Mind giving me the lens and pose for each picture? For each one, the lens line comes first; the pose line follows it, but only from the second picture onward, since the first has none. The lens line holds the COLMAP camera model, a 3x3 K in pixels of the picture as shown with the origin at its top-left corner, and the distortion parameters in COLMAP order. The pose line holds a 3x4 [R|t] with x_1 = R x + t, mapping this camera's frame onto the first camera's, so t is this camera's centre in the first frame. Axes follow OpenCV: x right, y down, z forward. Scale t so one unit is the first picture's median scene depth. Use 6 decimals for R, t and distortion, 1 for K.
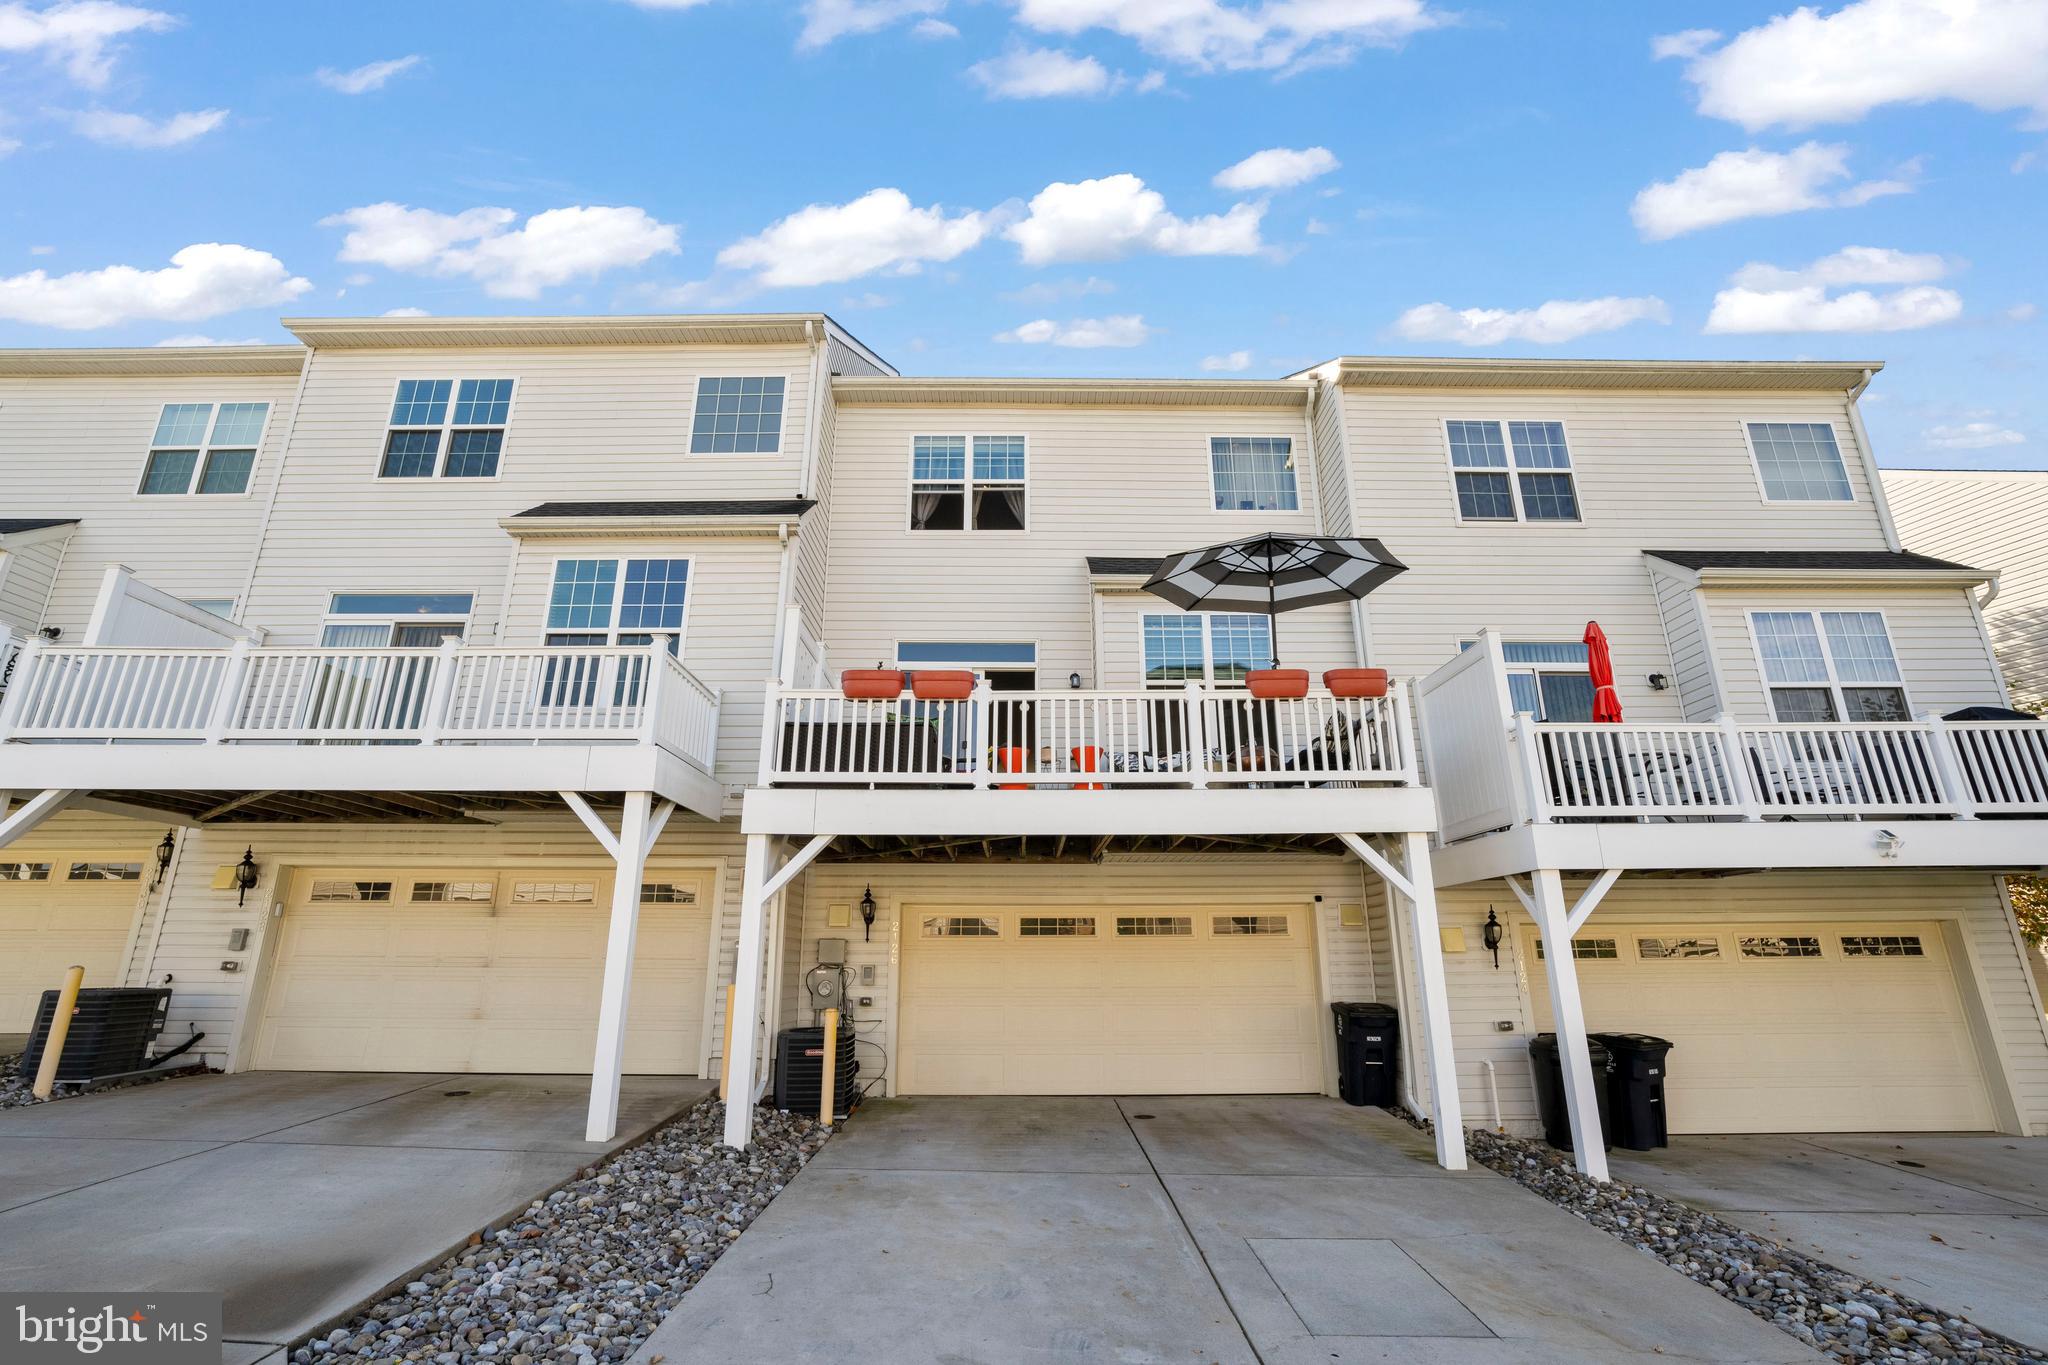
lens RADIAL K [[931.8, 0, 1015.5], [0, 931.8, 680.0], [0, 0, 1]] dist [-0.031988, 0.013800]
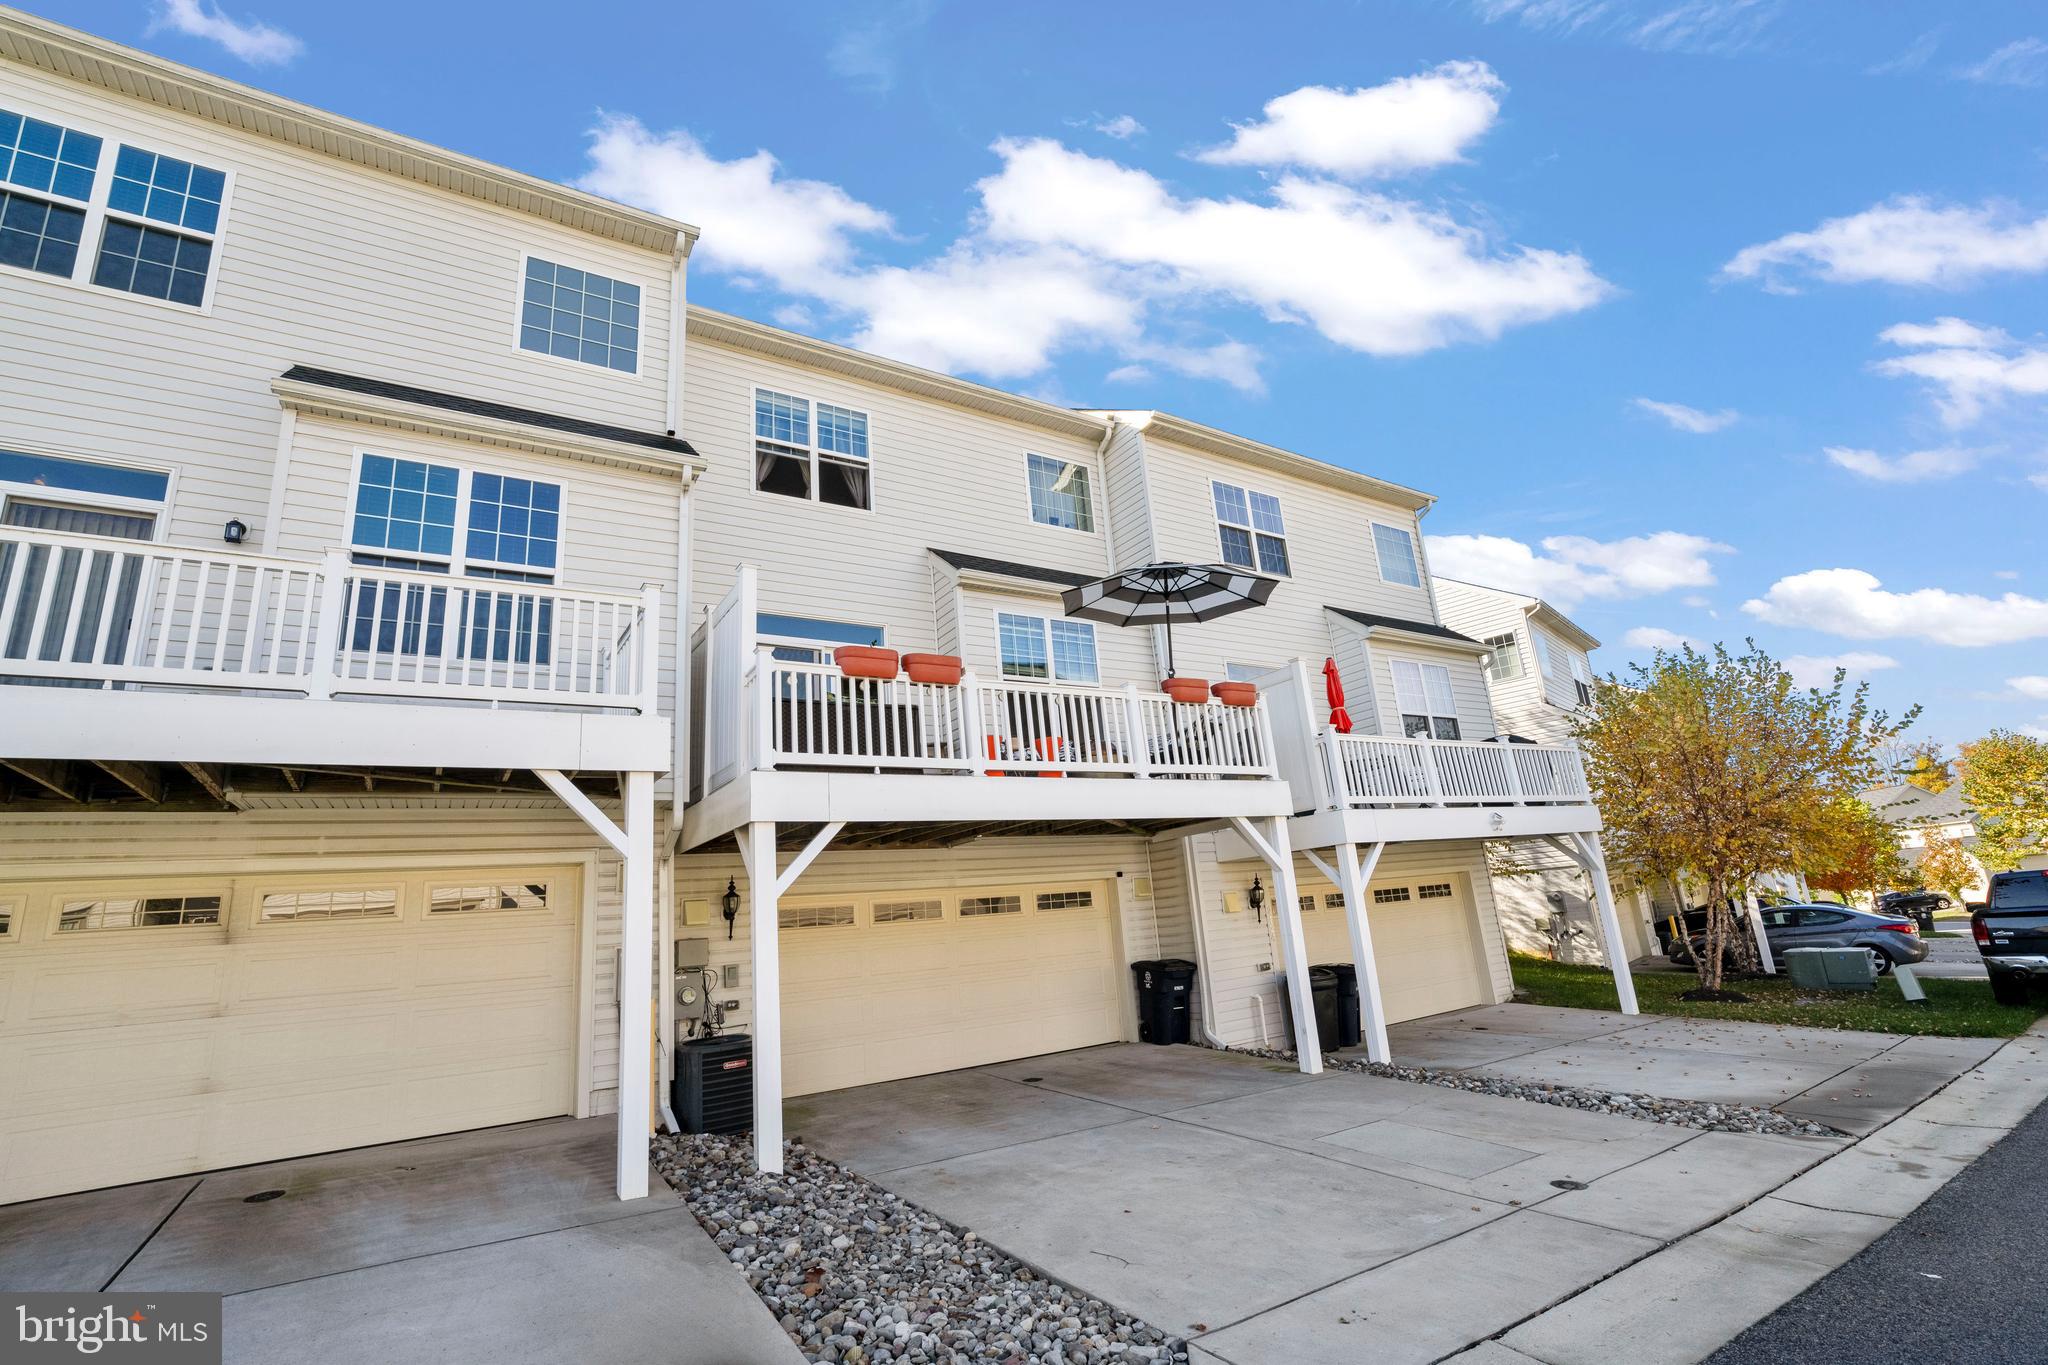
lens RADIAL K [[931.8, 0, 1033.4], [0, 931.8, 677.4], [0, 0, 1]] dist [-0.031988, 0.013800]
pose [[0.840784, 0.073816, 0.536315, -0.425891], [-0.080077, 0.996721, -0.011648, 0.013988], [-0.535416, -0.033153, 0.843937, 0.089686]]
